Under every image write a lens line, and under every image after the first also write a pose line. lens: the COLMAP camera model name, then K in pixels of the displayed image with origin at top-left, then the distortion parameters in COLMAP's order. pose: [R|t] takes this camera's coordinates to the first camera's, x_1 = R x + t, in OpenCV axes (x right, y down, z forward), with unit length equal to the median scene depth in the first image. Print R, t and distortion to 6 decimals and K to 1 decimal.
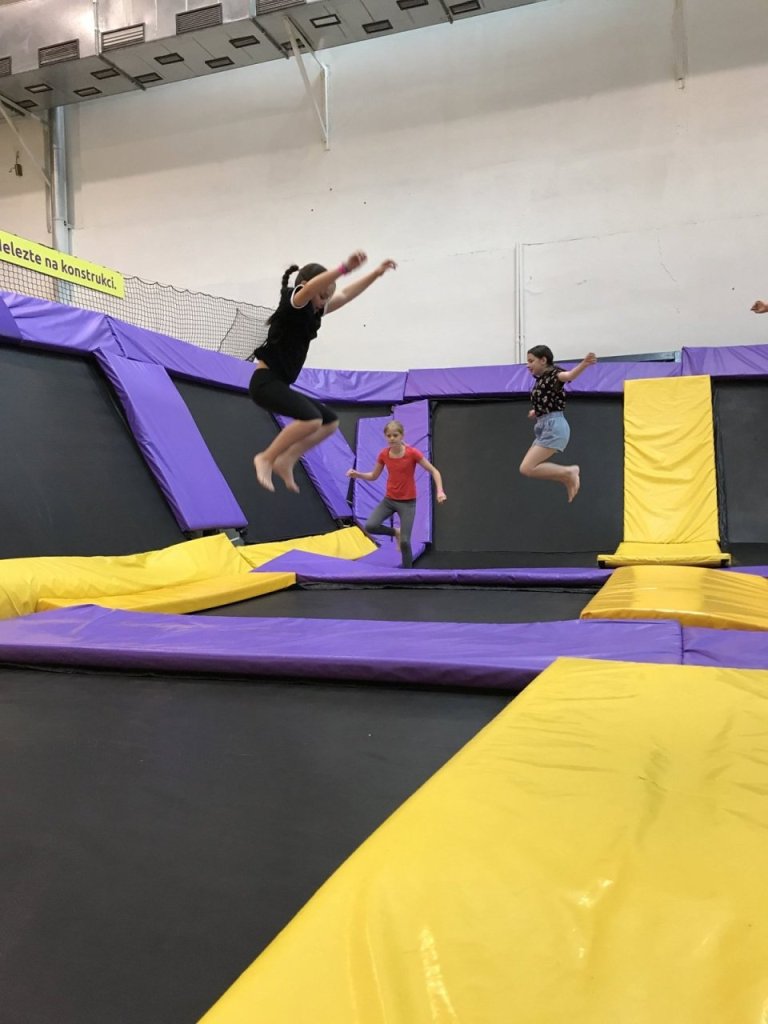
lens RADIAL K [[833.0, 0, 384.0], [0, 833.0, 512.0], [0, 0, 1]] dist [0.013740, 0.001496]
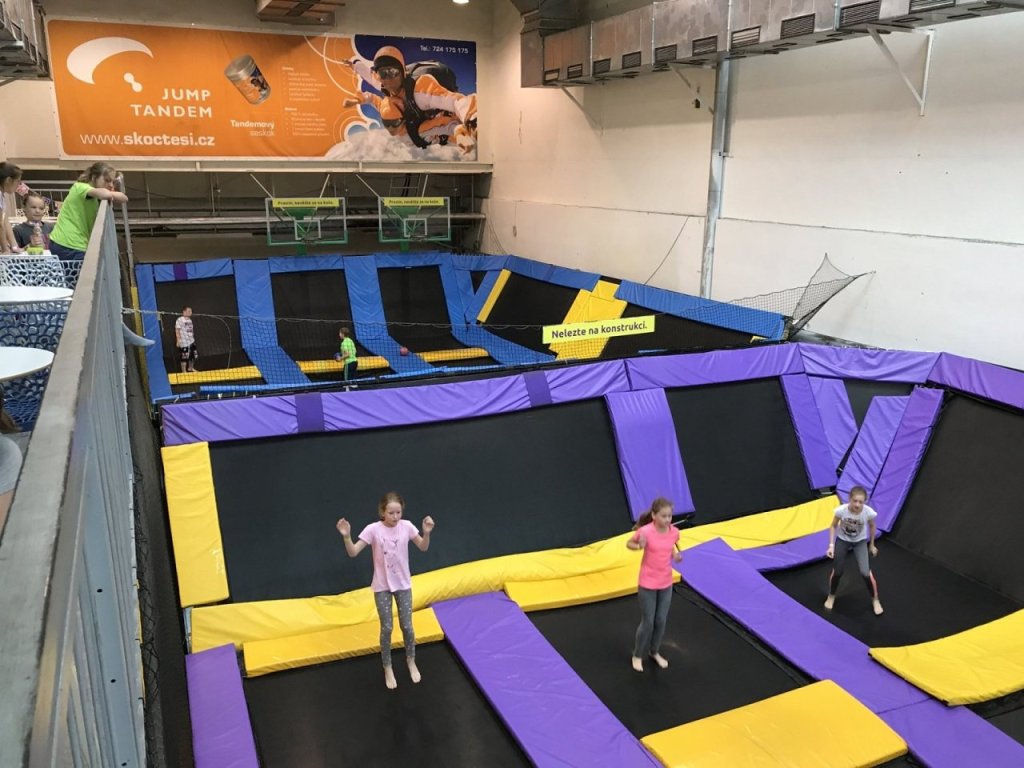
lens RADIAL K [[833.0, 0, 512.0], [0, 833.0, 384.0], [0, 0, 1]] dist [0.013740, 0.001496]
pose [[0.700025, 0.199473, -0.685694, 0.398047], [-0.038911, 0.969424, 0.242288, -0.379000], [0.713058, -0.142926, 0.686383, -0.145827]]
